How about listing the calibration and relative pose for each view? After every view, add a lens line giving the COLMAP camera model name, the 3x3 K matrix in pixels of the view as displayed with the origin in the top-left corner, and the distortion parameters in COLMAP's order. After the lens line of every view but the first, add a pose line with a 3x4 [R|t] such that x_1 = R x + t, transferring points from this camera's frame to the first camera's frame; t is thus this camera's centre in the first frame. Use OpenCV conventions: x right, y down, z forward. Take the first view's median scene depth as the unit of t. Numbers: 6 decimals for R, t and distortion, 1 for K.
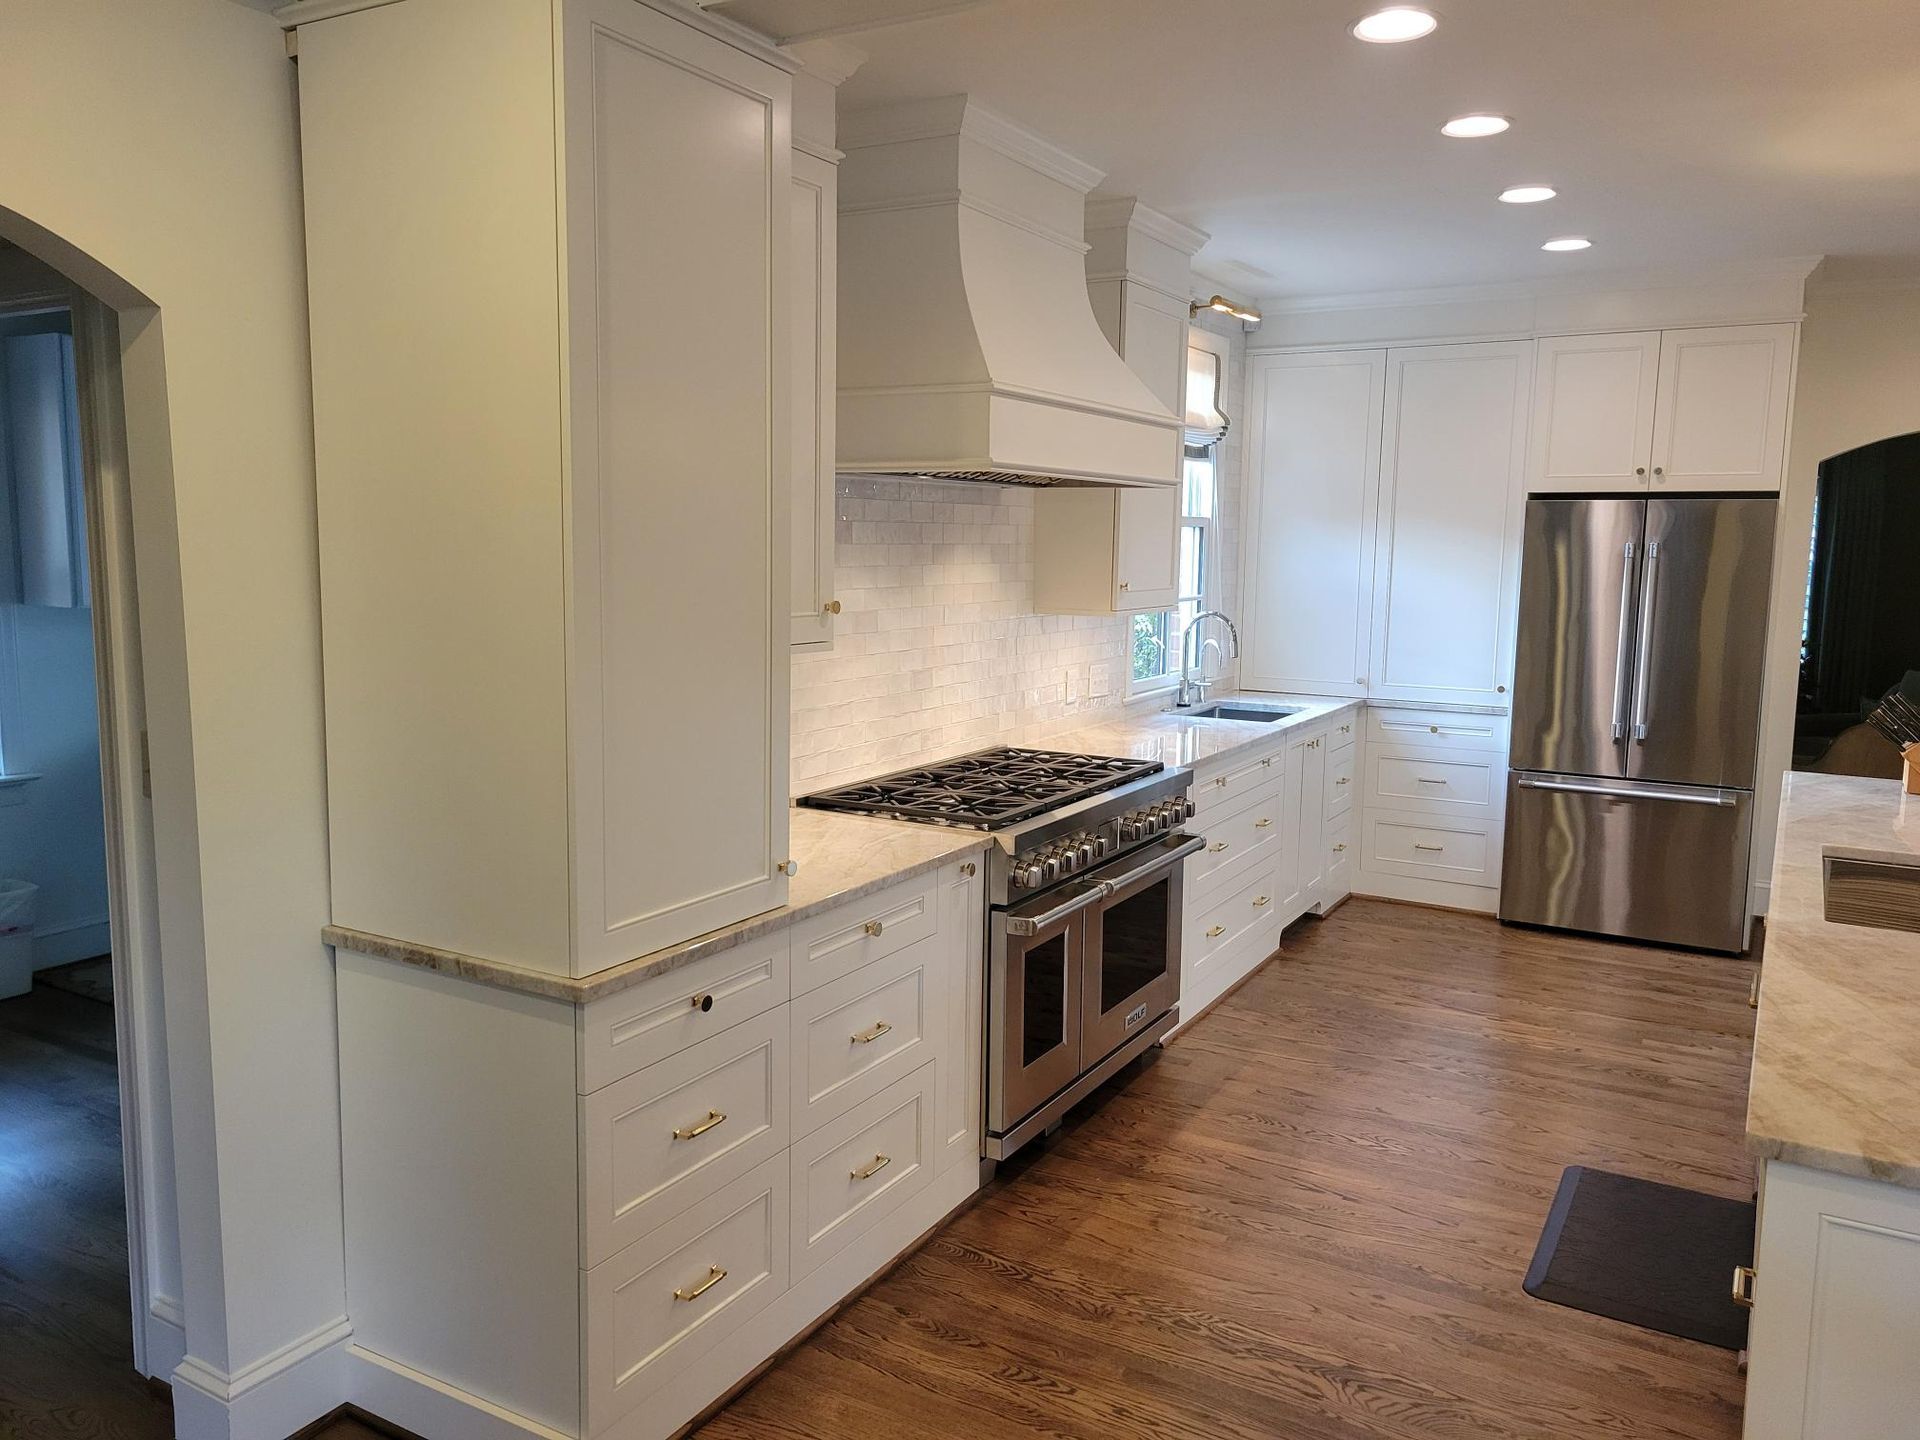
lens RADIAL K [[1431.2, 0, 955.7], [0, 1431.2, 708.9], [0, 0, 1]] dist [0.055247, -0.029384]
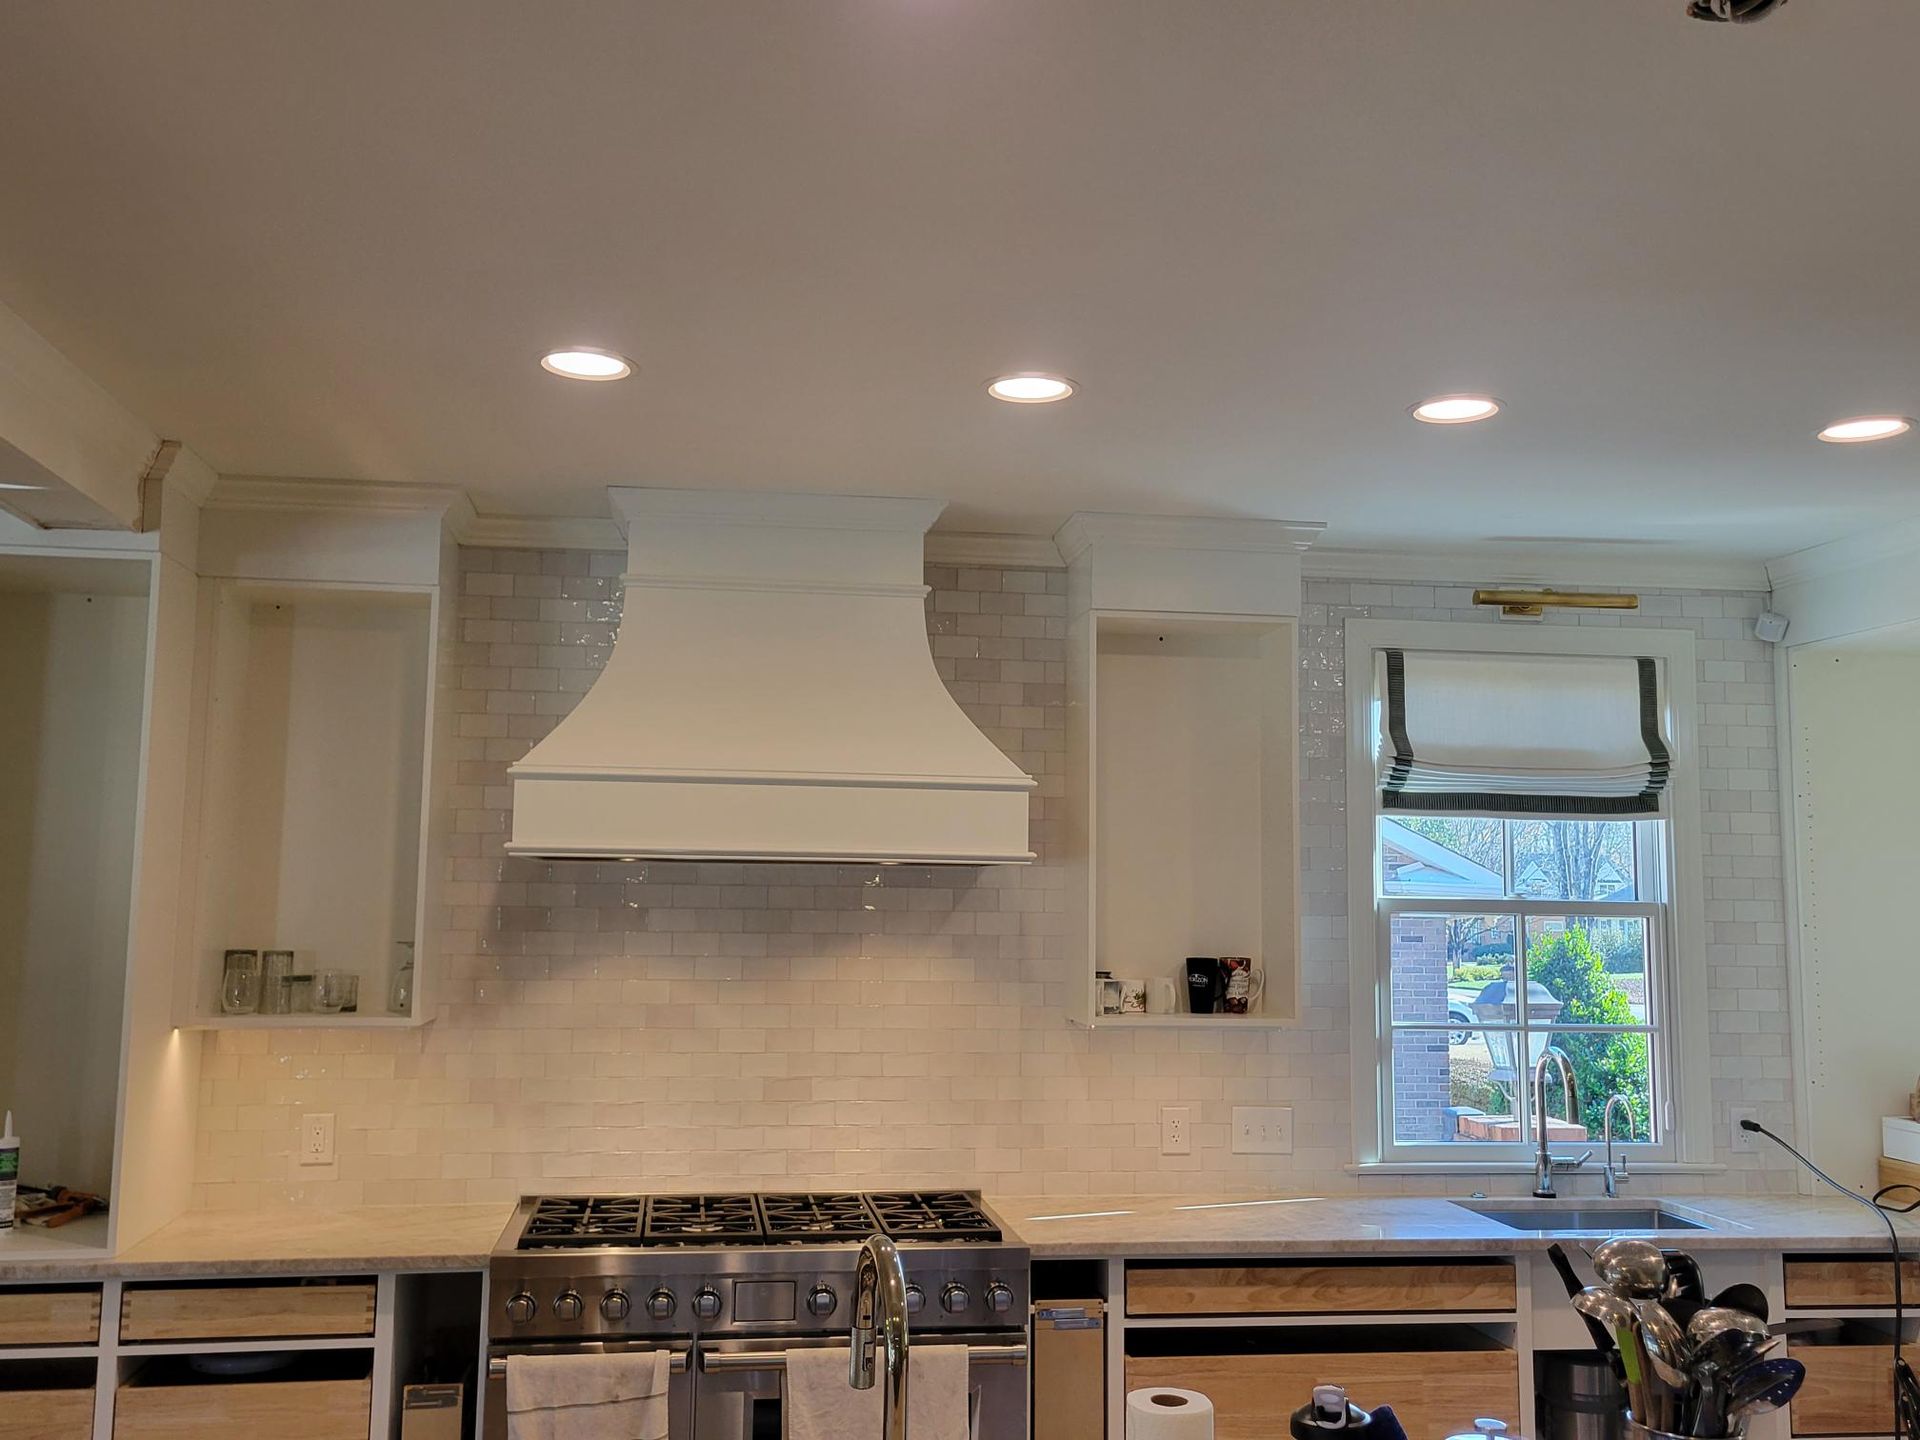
lens RADIAL K [[1752.5, 0, 938.5], [0, 1752.5, 711.0], [0, 0, 1]] dist [0.042111, 0.000000]
pose [[0.618740, -0.090138, -0.780408, 0.906775], [-0.100584, 0.976130, -0.192491, -0.049818], [0.779130, 0.197598, 0.594904, 0.399482]]
